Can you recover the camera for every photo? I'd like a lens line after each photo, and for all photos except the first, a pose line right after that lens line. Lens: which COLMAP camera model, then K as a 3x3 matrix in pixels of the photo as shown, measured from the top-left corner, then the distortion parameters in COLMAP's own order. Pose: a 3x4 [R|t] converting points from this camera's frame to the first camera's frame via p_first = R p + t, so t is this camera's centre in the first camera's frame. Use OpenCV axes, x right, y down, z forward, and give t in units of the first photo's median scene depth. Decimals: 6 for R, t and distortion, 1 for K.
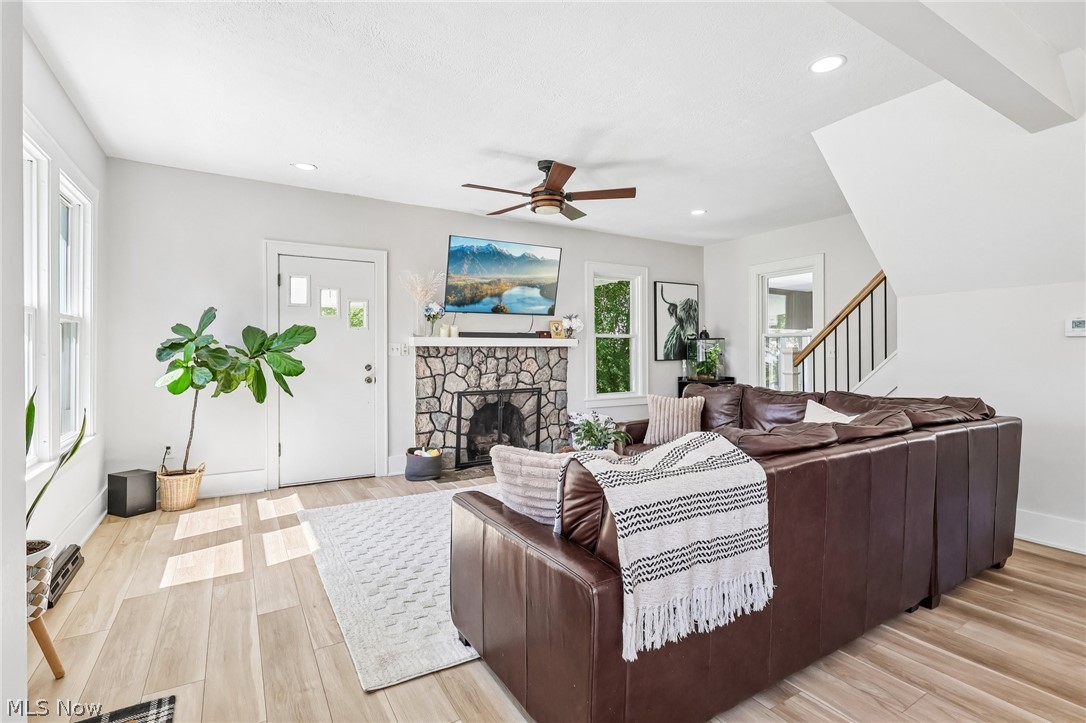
lens RADIAL K [[518.1, 0, 546.9], [0, 518.1, 353.6], [0, 0, 1]] dist [-0.002161, 0.000110]
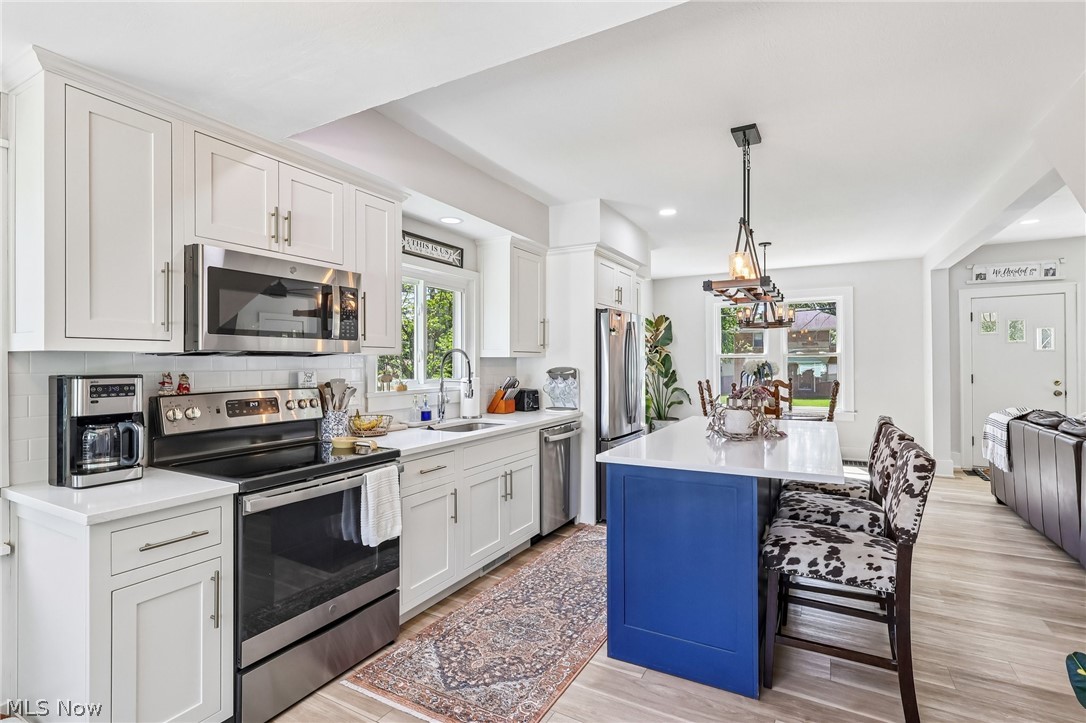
lens RADIAL K [[512.7, 0, 545.2], [0, 512.7, 360.3], [0, 0, 1]] dist [-0.000260, 0.000400]
pose [[-0.869648, 0.006075, -0.493634, 1.163524], [0.007969, 0.999967, -0.001733, -0.029171], [0.493607, -0.005441, -0.869668, 0.659557]]
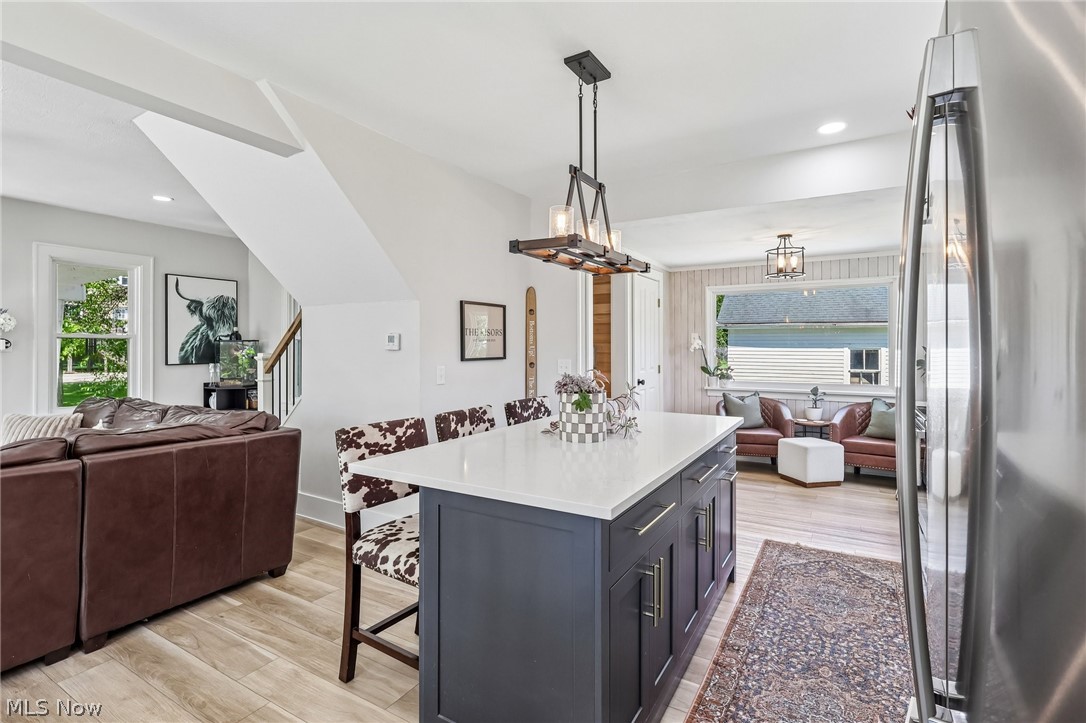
lens RADIAL K [[518.4, 0, 545.8], [0, 518.4, 345.6], [0, 0, 1]] dist [0.000298, -0.000020]
pose [[0.882568, 0.007048, 0.470132, 0.465977], [-0.004867, 0.999971, -0.005854, -0.021746], [-0.470160, 0.002879, 0.882577, -0.085555]]
